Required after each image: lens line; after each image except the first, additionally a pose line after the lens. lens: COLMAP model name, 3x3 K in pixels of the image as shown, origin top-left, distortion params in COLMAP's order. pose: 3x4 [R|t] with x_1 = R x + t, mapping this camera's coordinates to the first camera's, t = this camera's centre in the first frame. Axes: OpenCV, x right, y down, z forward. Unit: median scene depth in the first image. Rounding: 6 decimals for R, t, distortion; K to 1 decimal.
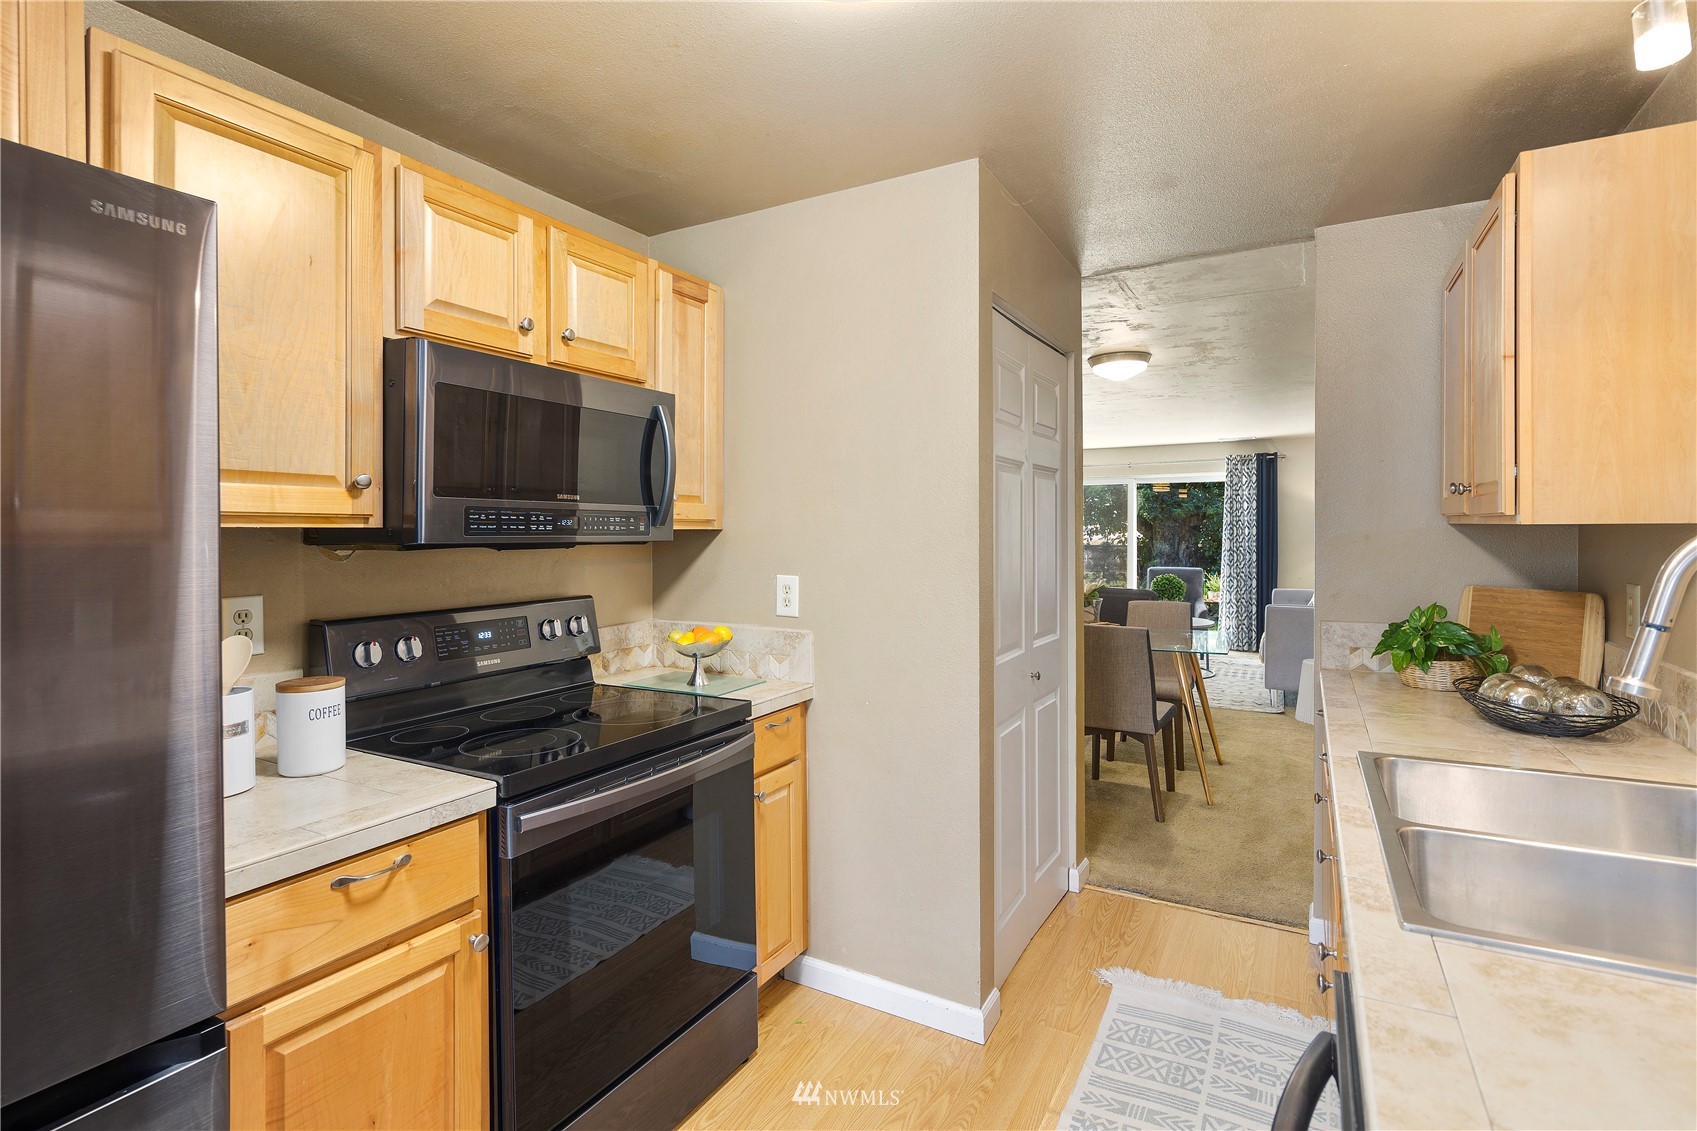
lens RADIAL K [[820.4, 0, 843.3], [0, 820.4, 534.0], [0, 0, 1]] dist [0.002359, -0.004750]
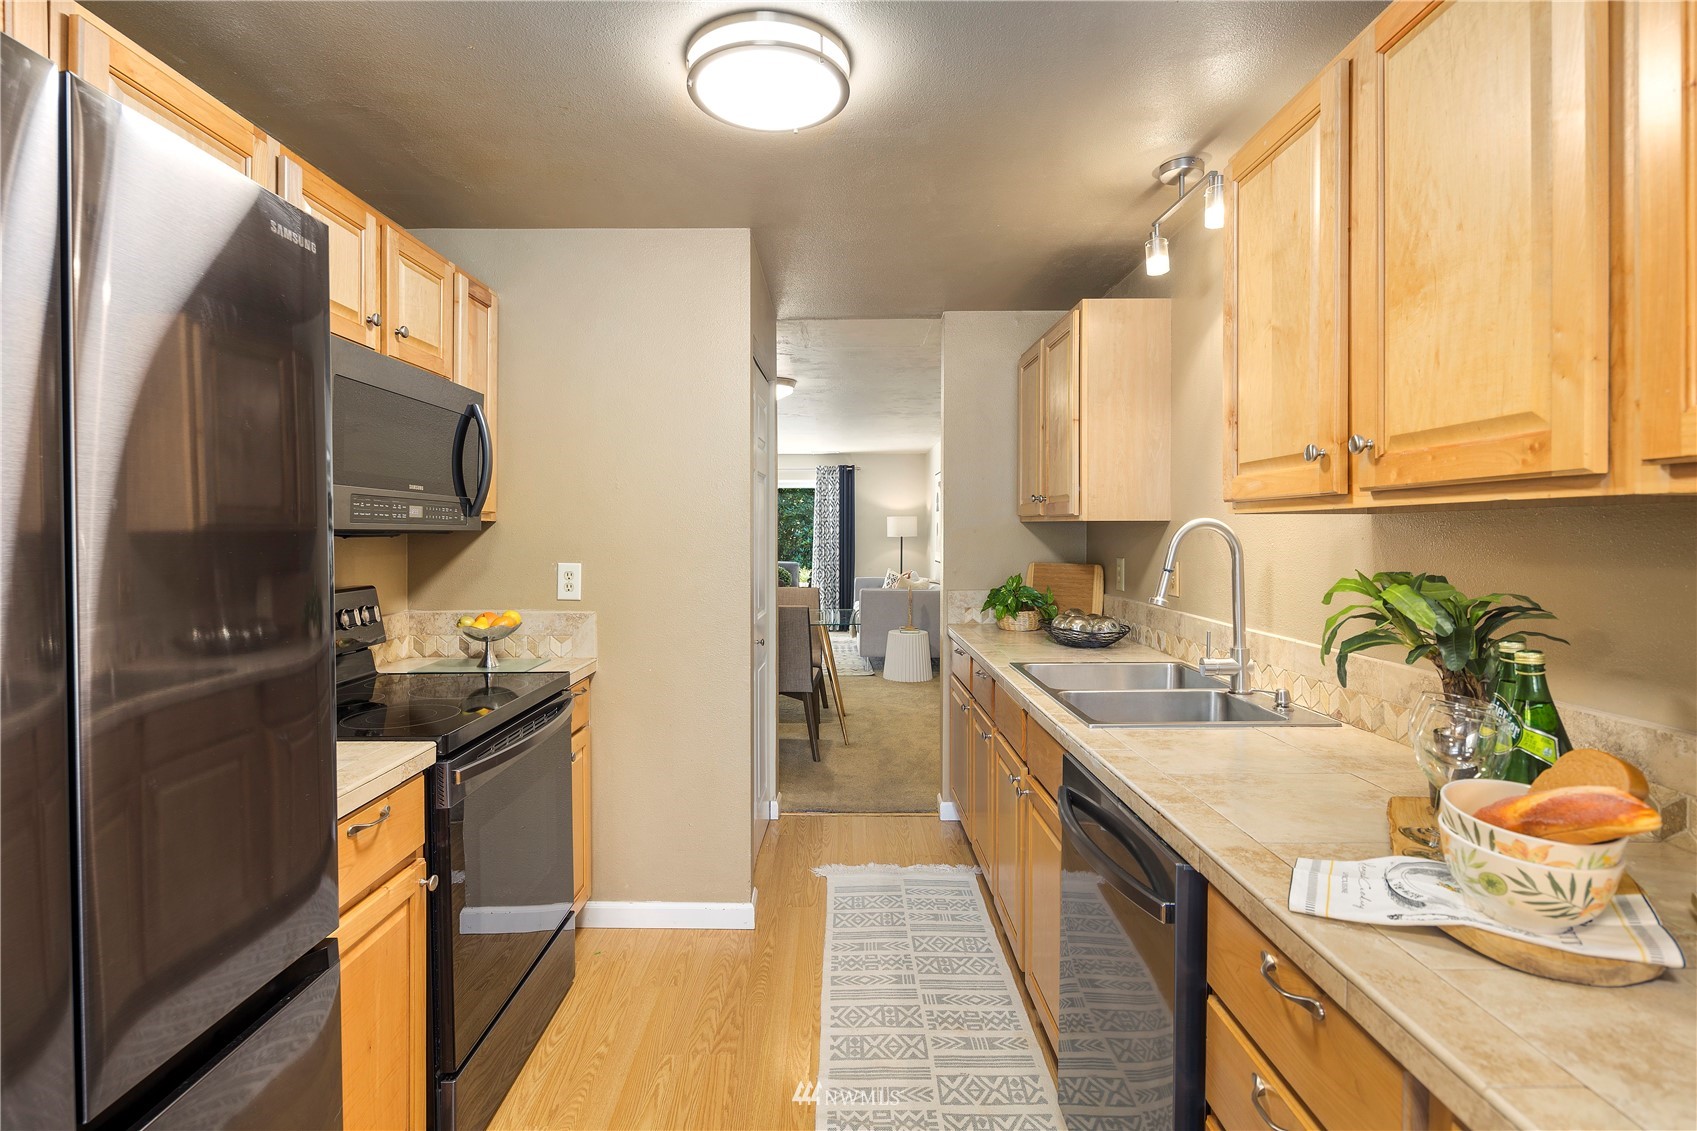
lens RADIAL K [[820.4, 0, 843.3], [0, 820.4, 534.0], [0, 0, 1]] dist [0.002359, -0.004750]
pose [[0.868469, 0.001164, 0.495743, -0.295794], [-0.000719, 0.999999, -0.001089, 0.011982], [-0.495744, 0.000589, 0.868469, -0.147678]]
